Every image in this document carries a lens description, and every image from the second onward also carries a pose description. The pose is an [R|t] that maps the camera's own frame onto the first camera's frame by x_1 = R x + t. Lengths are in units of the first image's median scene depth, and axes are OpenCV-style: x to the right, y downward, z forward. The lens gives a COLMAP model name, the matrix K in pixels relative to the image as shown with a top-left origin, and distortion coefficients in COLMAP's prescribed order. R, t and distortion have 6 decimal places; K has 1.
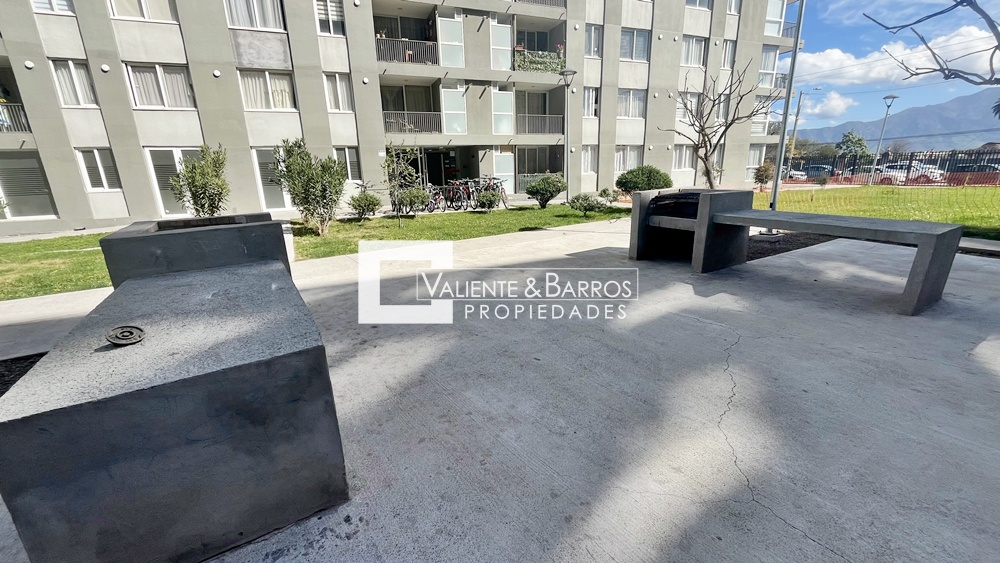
lens RADIAL K [[402.0, 0, 497.8], [0, 402.0, 280.6], [0, 0, 1]] dist [-0.003464, -0.000240]
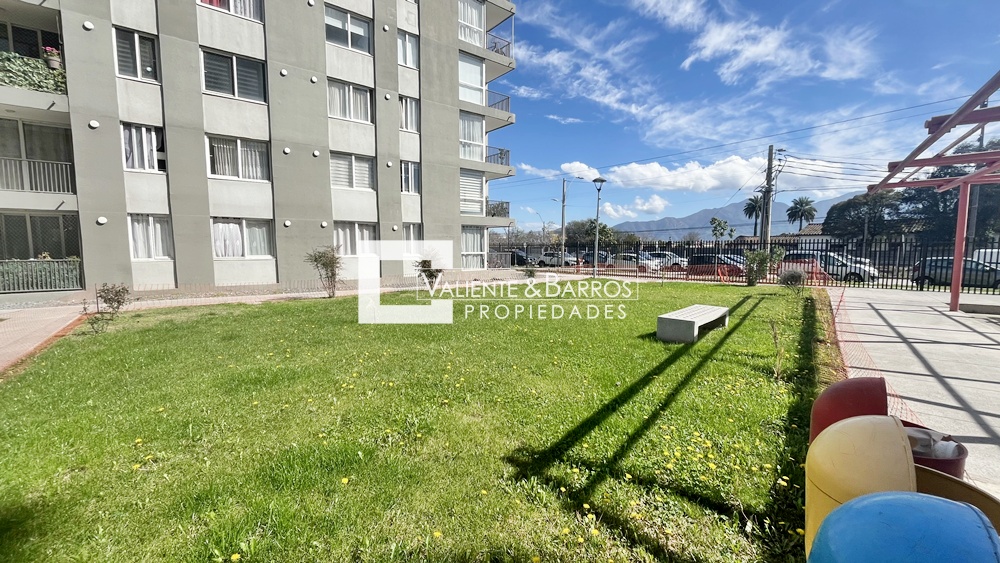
lens RADIAL K [[402.0, 0, 503.3], [0, 402.0, 282.4], [0, 0, 1]] dist [-0.003464, -0.000240]
pose [[0.955370, -0.001695, 0.295408, 0.526897], [0.056683, 0.982454, -0.177682, -0.092597], [-0.289923, 0.186497, 0.938703, 0.276398]]
